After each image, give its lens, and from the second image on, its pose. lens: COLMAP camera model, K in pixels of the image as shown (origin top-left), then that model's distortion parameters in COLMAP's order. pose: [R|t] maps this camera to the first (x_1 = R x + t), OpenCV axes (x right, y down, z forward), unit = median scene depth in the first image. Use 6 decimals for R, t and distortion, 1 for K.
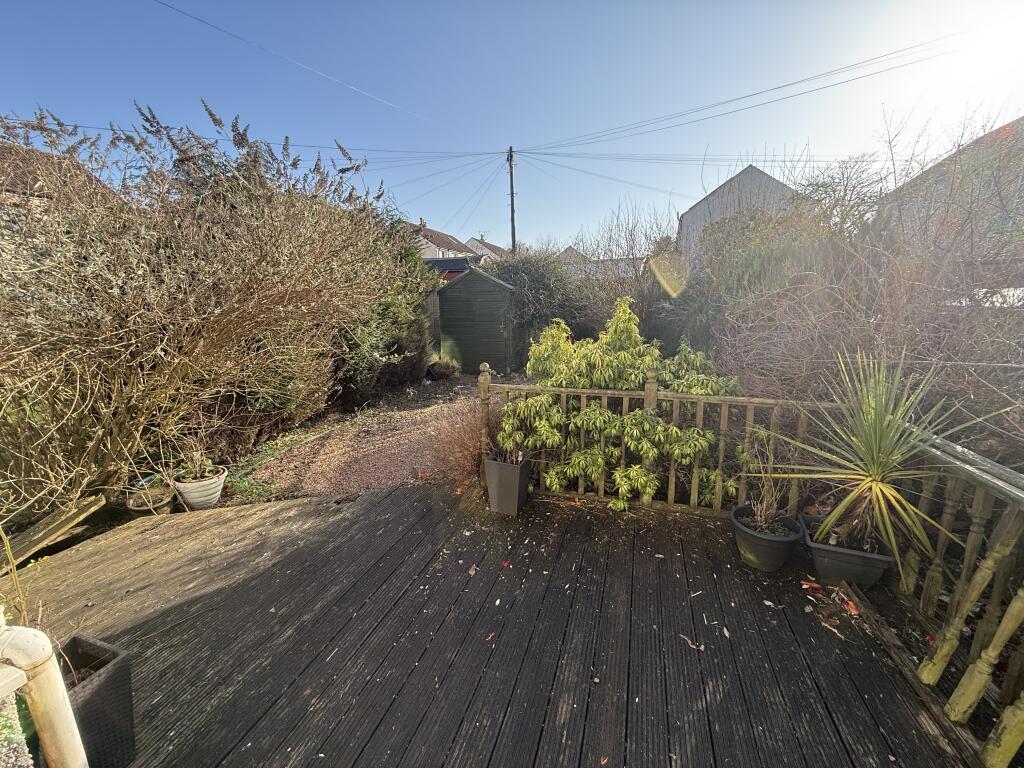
lens RADIAL K [[406.3, 0, 511.6], [0, 406.3, 385.3], [0, 0, 1]] dist [0.000790, -0.000543]
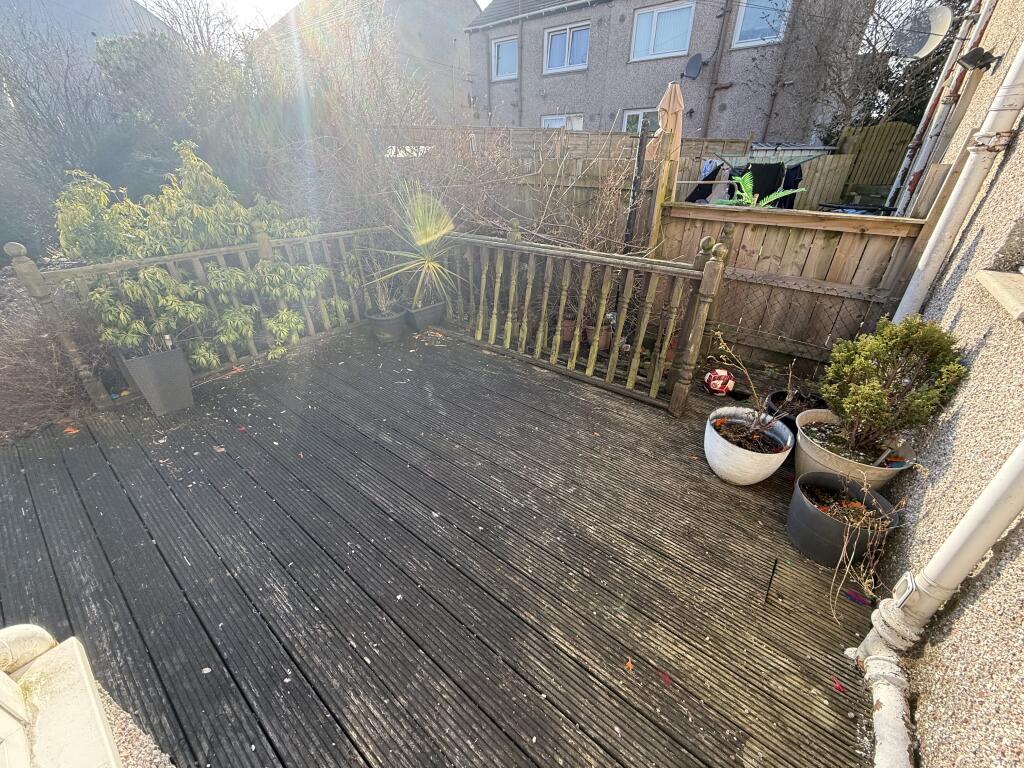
lens RADIAL K [[406.3, 0, 509.7], [0, 406.3, 383.6], [0, 0, 1]] dist [0.000790, -0.000543]
pose [[0.361417, -0.447874, 0.817794, -0.475092], [0.185952, 0.894084, 0.407475, 0.035491], [-0.913674, 0.004802, 0.406420, -0.036129]]
